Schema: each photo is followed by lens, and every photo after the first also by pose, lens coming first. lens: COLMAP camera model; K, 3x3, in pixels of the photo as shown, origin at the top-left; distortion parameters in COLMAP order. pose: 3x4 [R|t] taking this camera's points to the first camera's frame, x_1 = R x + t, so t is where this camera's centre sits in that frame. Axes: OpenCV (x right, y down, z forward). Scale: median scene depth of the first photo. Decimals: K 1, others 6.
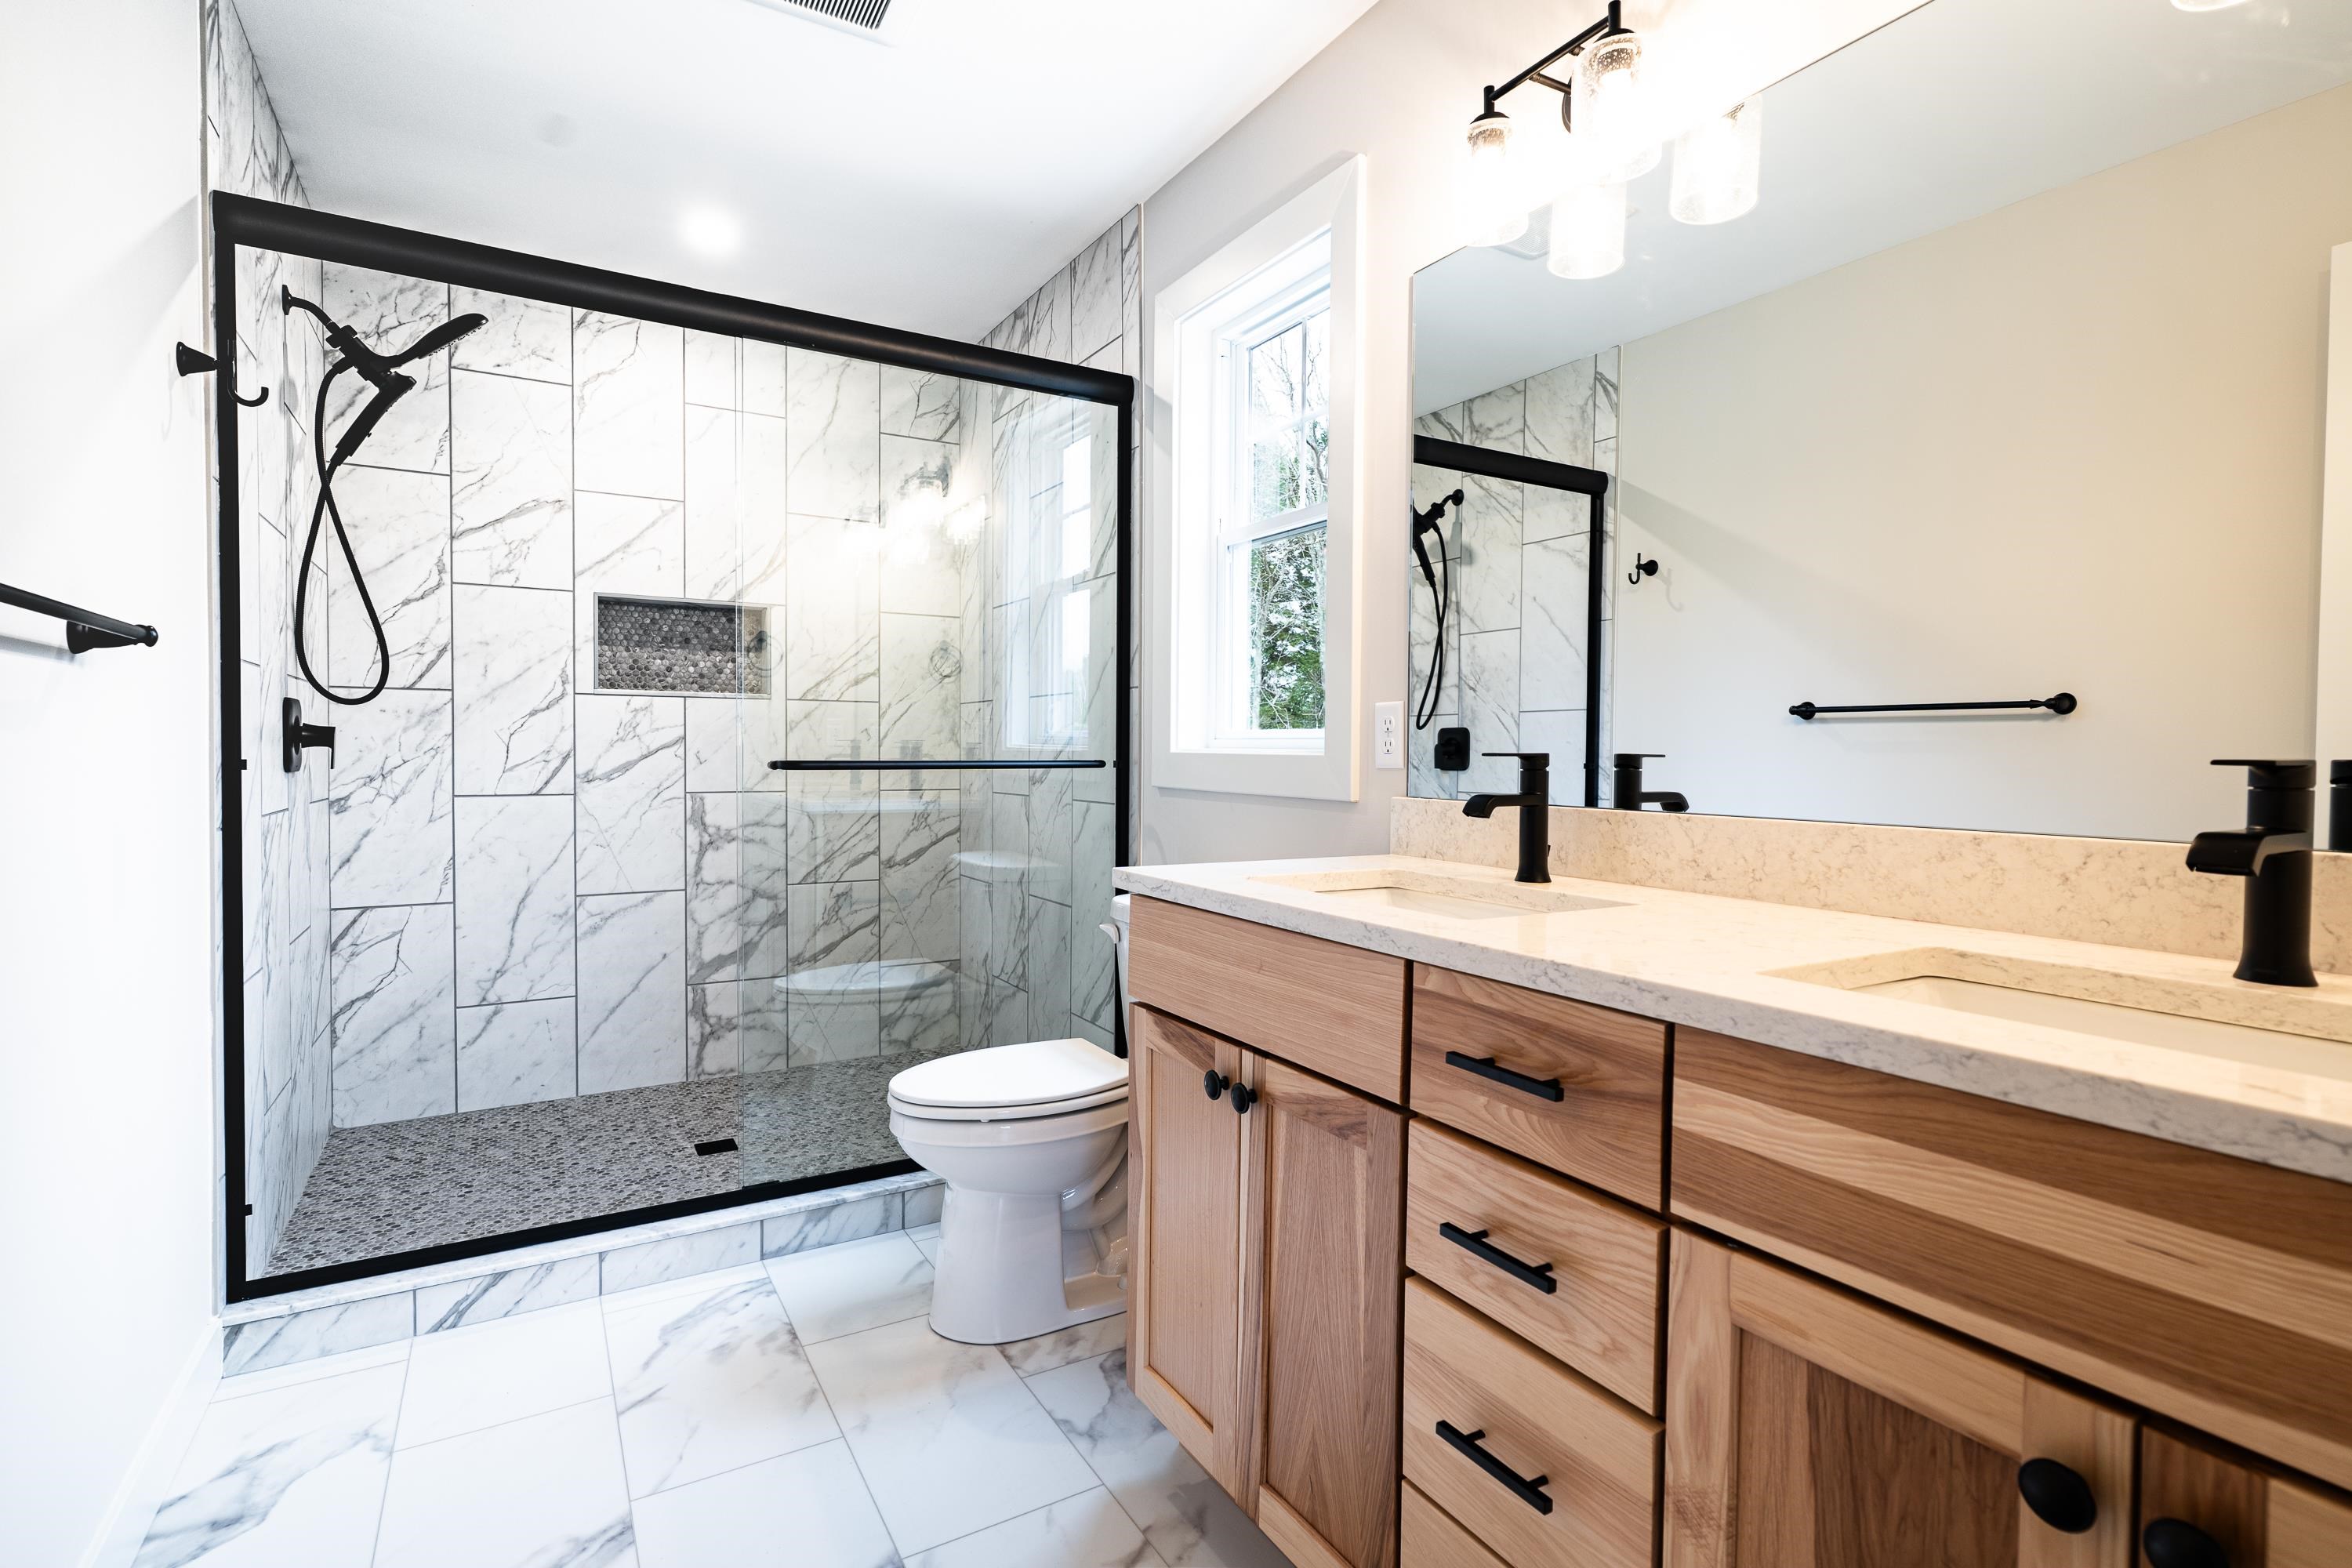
lens RADIAL K [[1114.1, 0, 1178.0], [0, 1114.1, 775.8], [0, 0, 1]] dist [0.005413, -0.001939]
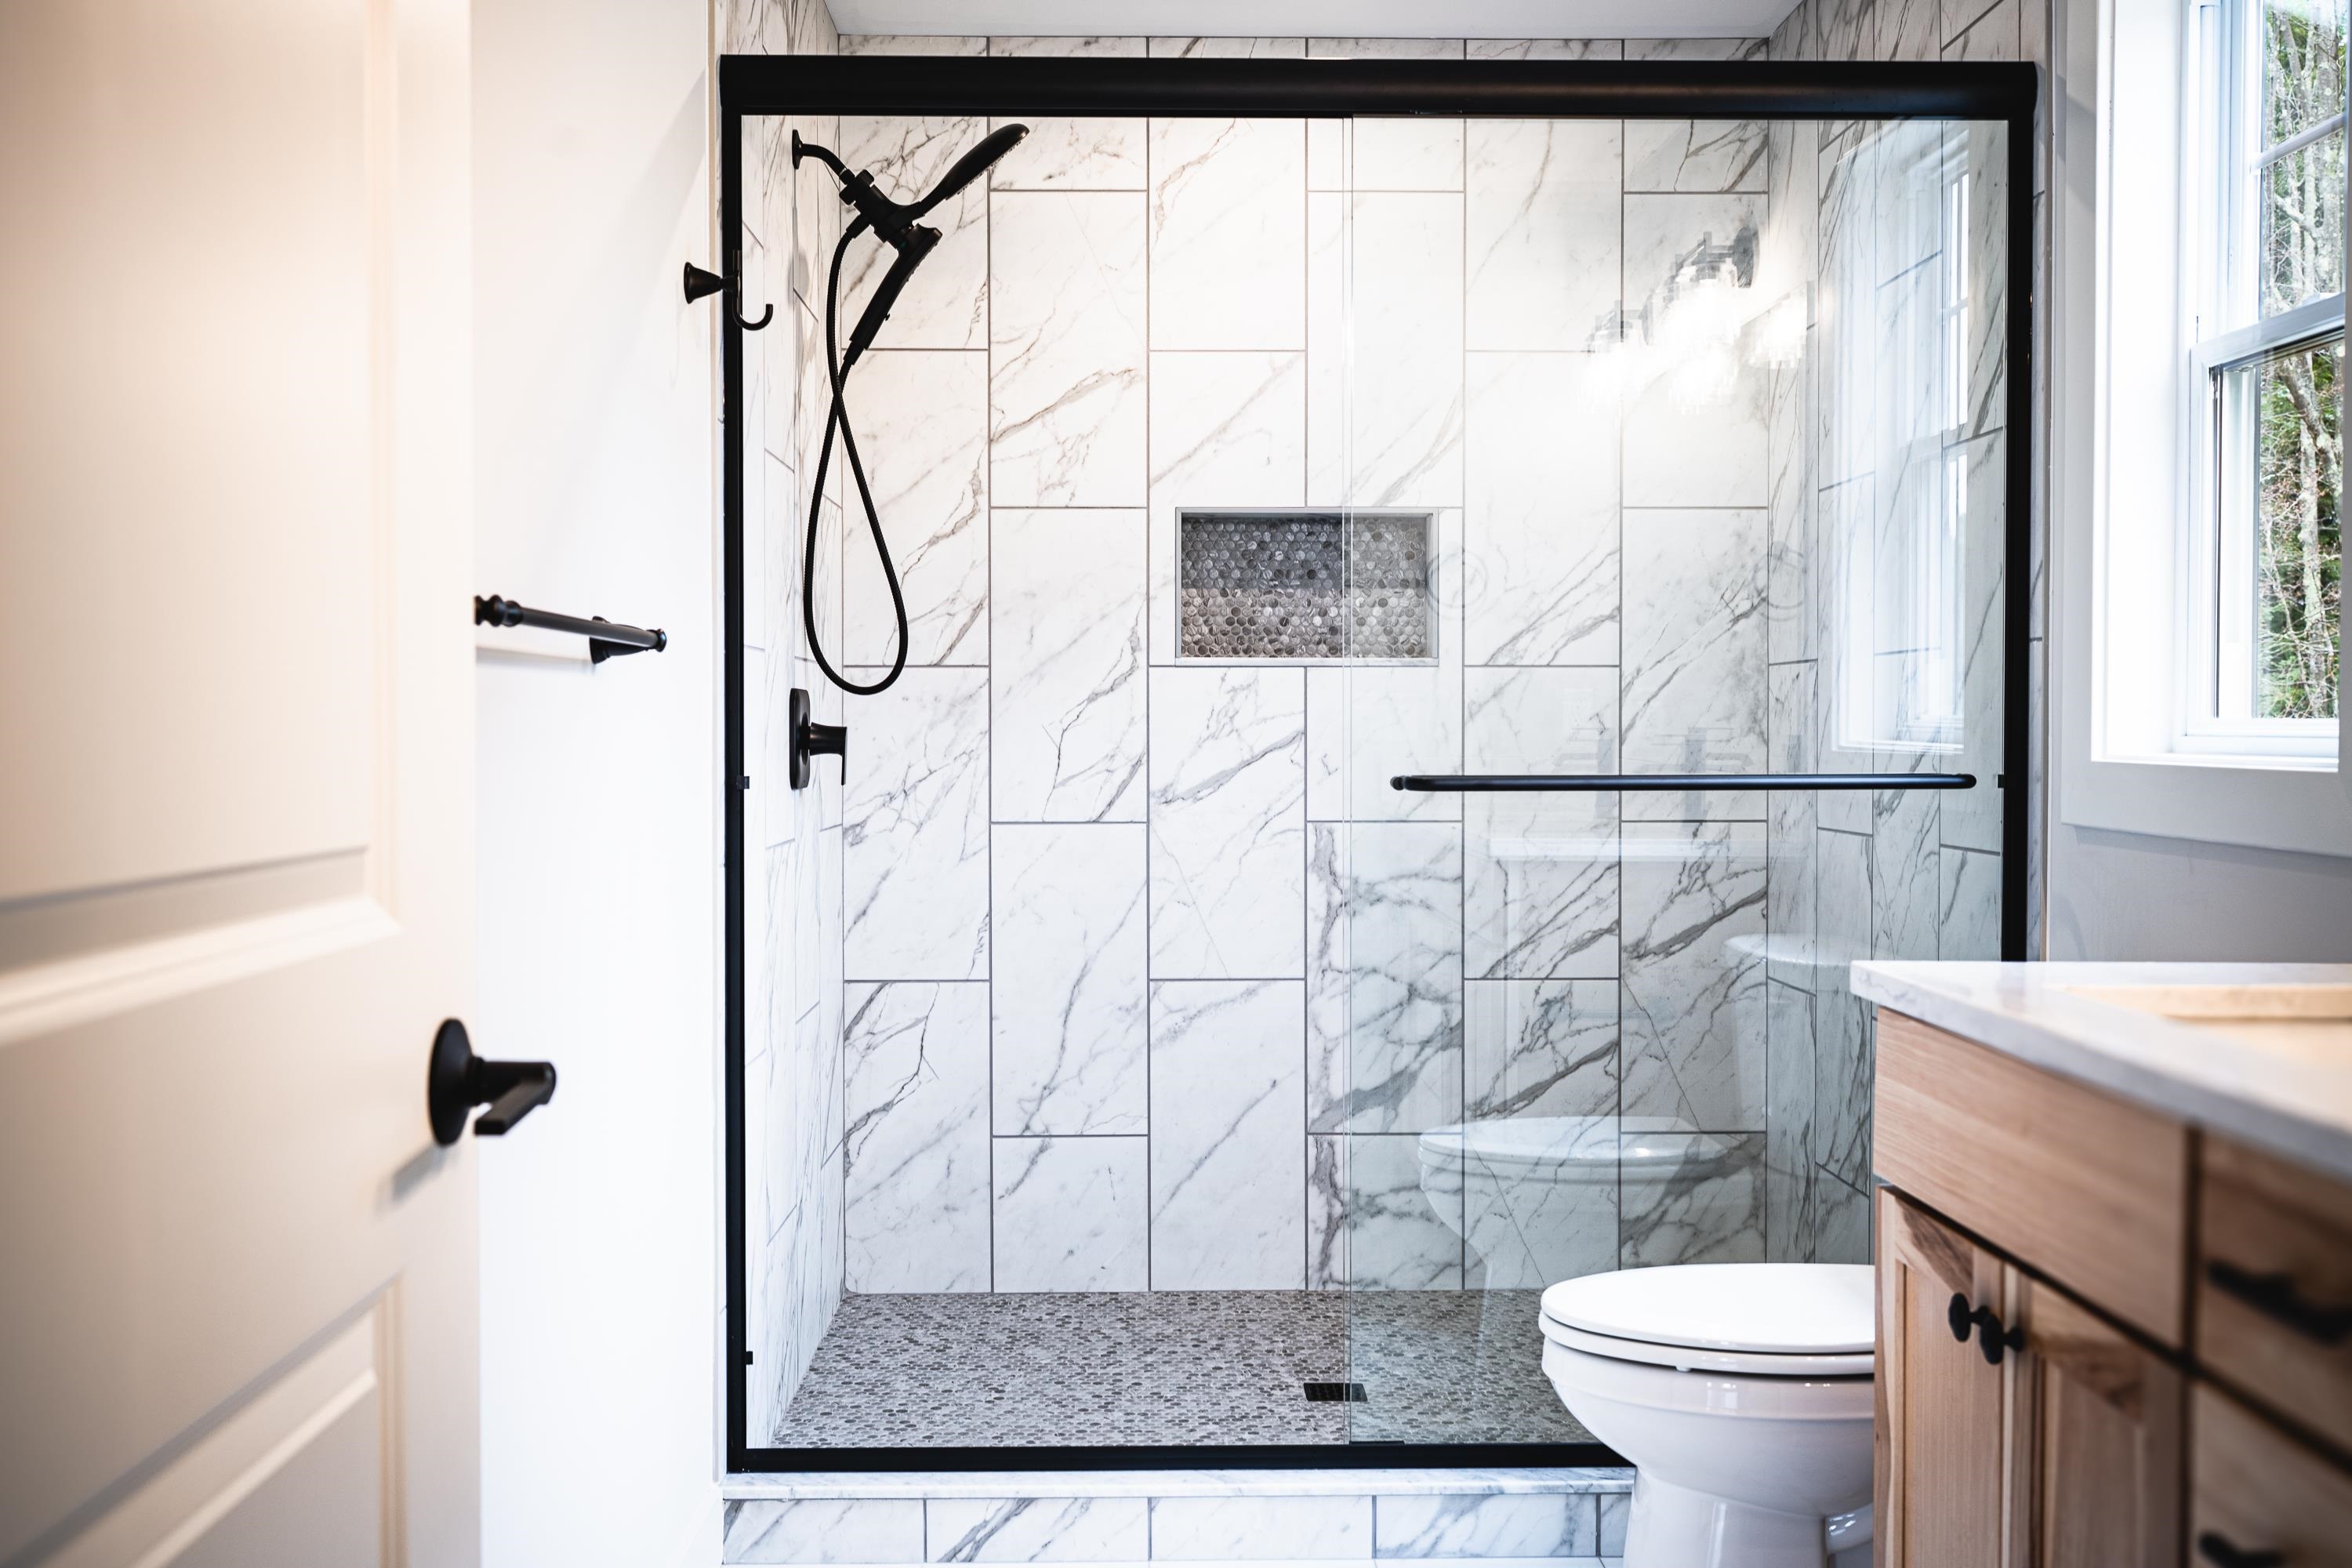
lens RADIAL K [[2305.5, 0, 1177.1], [0, 2305.5, 777.1], [0, 0, 1]] dist [0.025121, 0.000000]
pose [[0.870653, 0.003873, -0.491883, 0.147831], [-0.004554, 0.999990, -0.000187, -0.010599], [0.491877, 0.002402, 0.870662, -0.173861]]
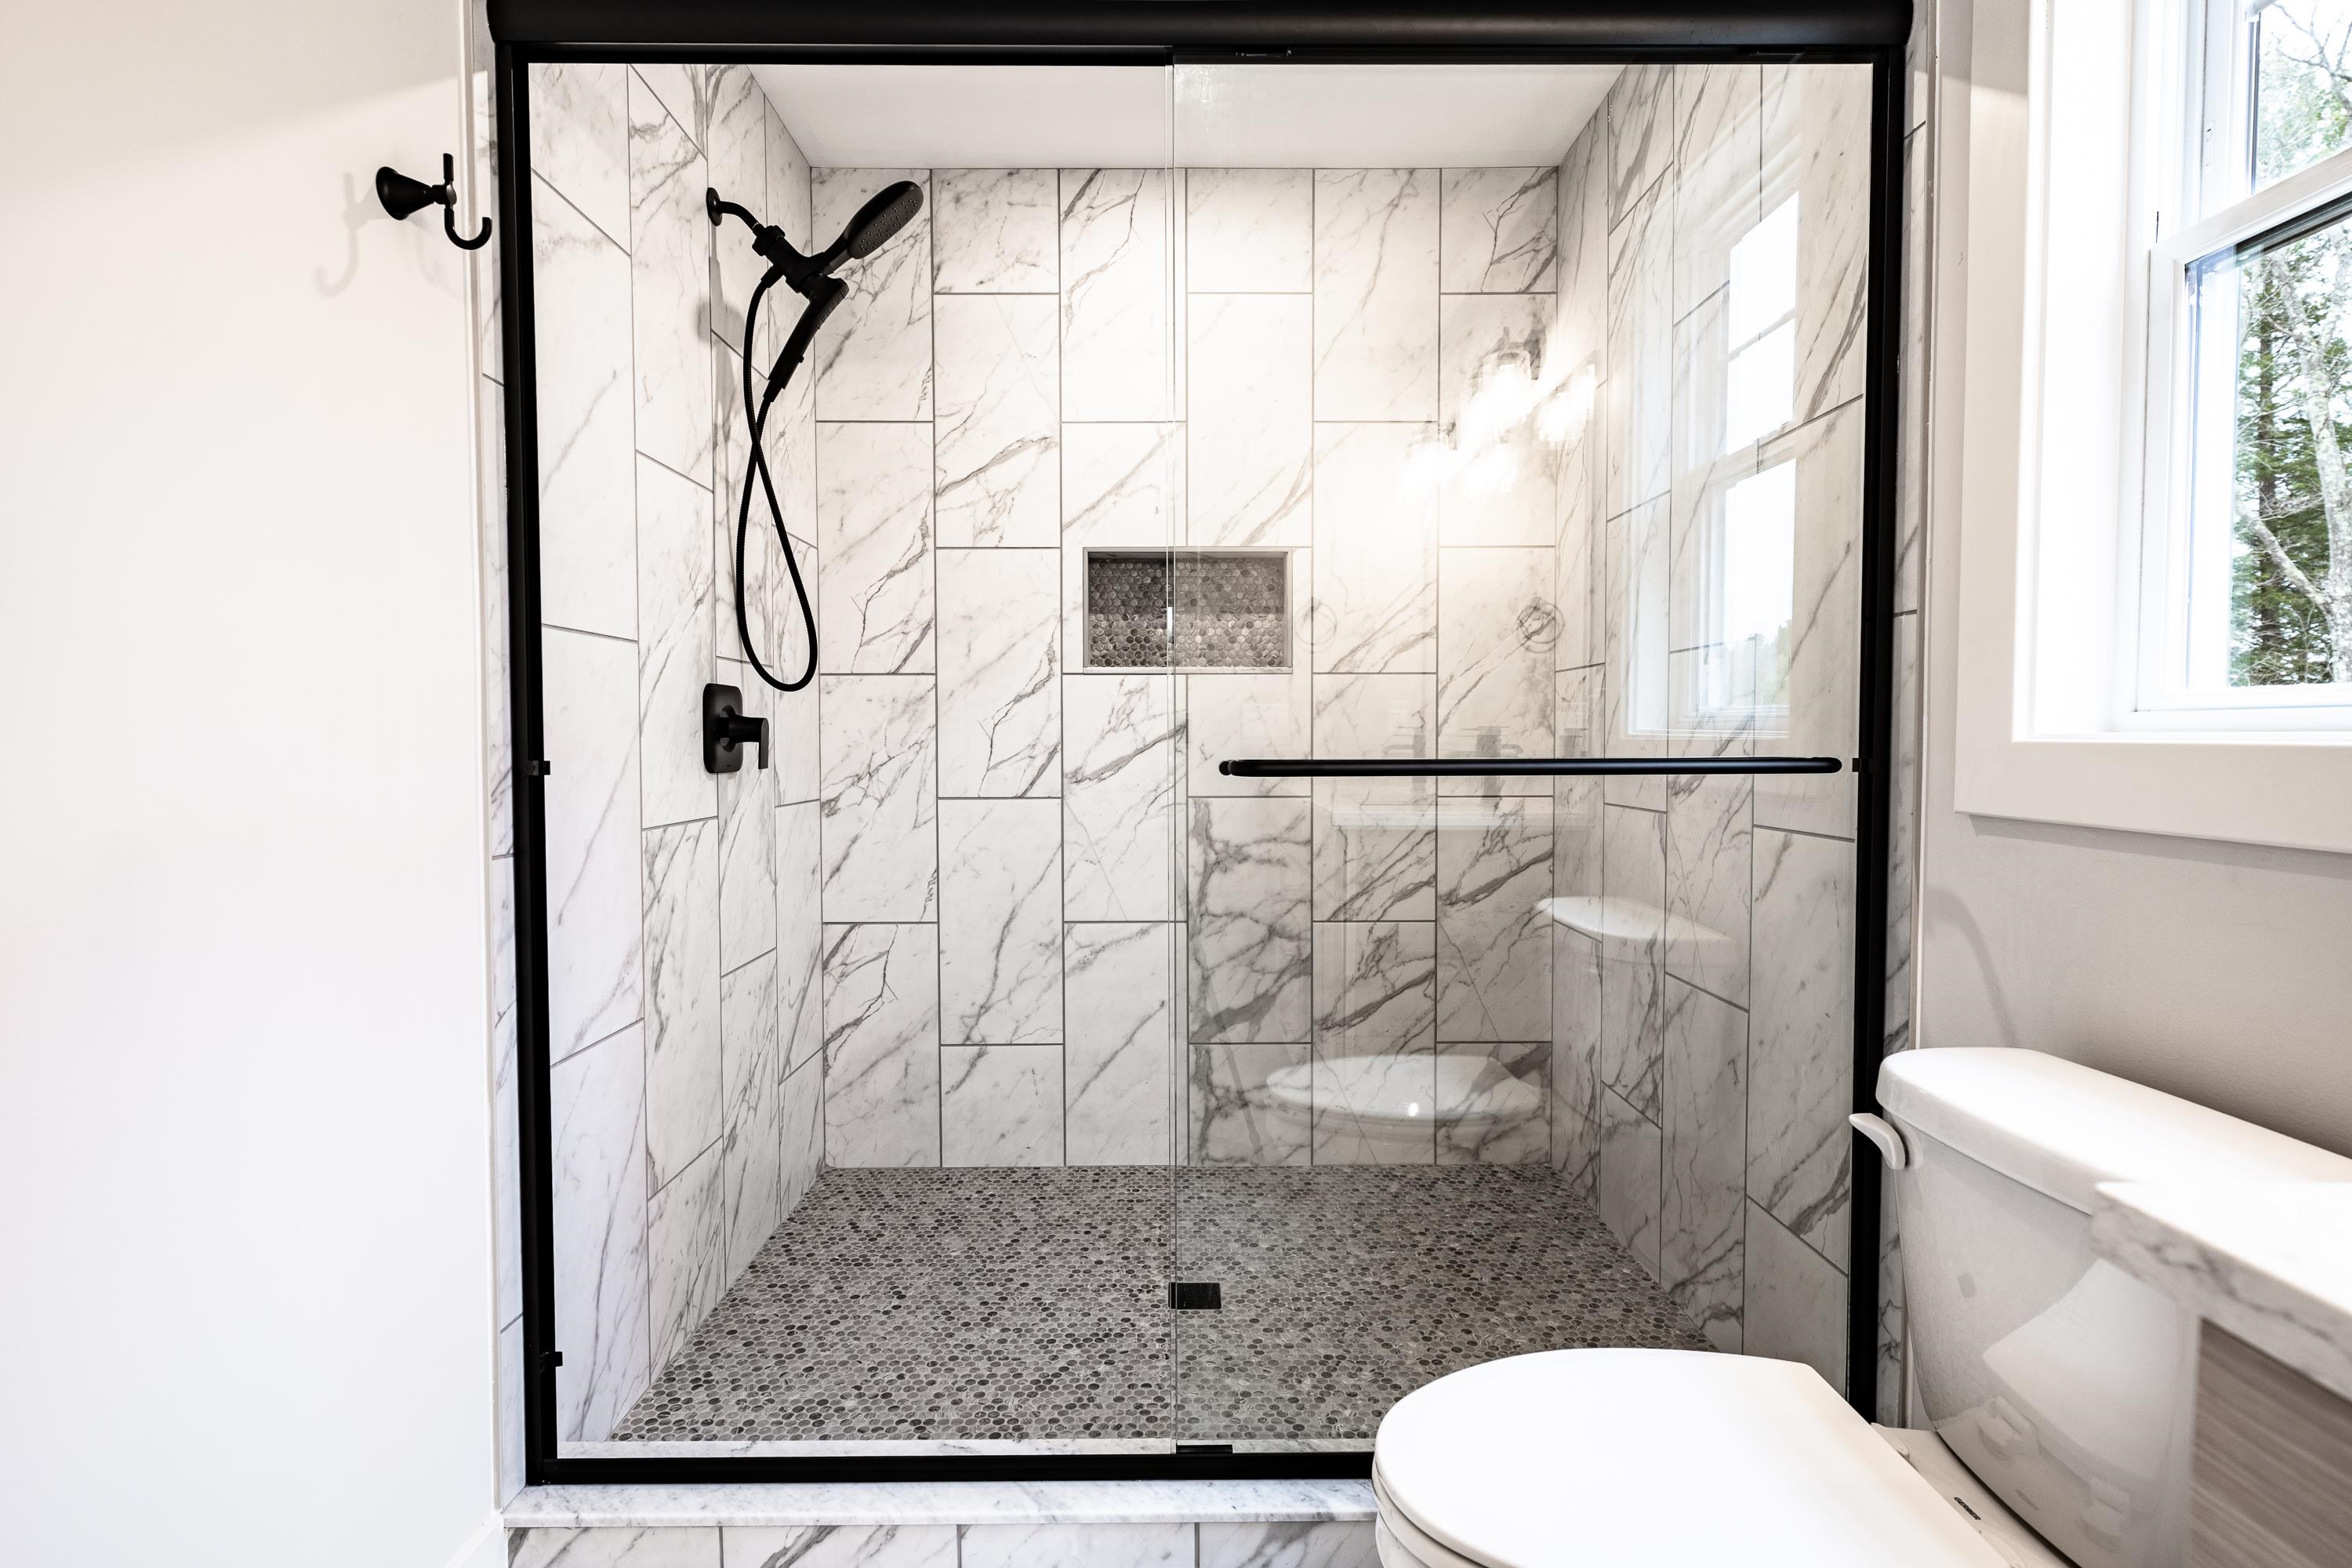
lens RADIAL K [[1114.1, 0, 1175.9], [0, 1114.1, 774.9], [0, 0, 1]] dist [0.005413, -0.001939]
pose [[0.862019, 0.008629, -0.506803, -0.065528], [-0.003710, 0.999936, 0.010715, -0.010321], [0.506862, -0.007356, 0.861996, 0.391106]]
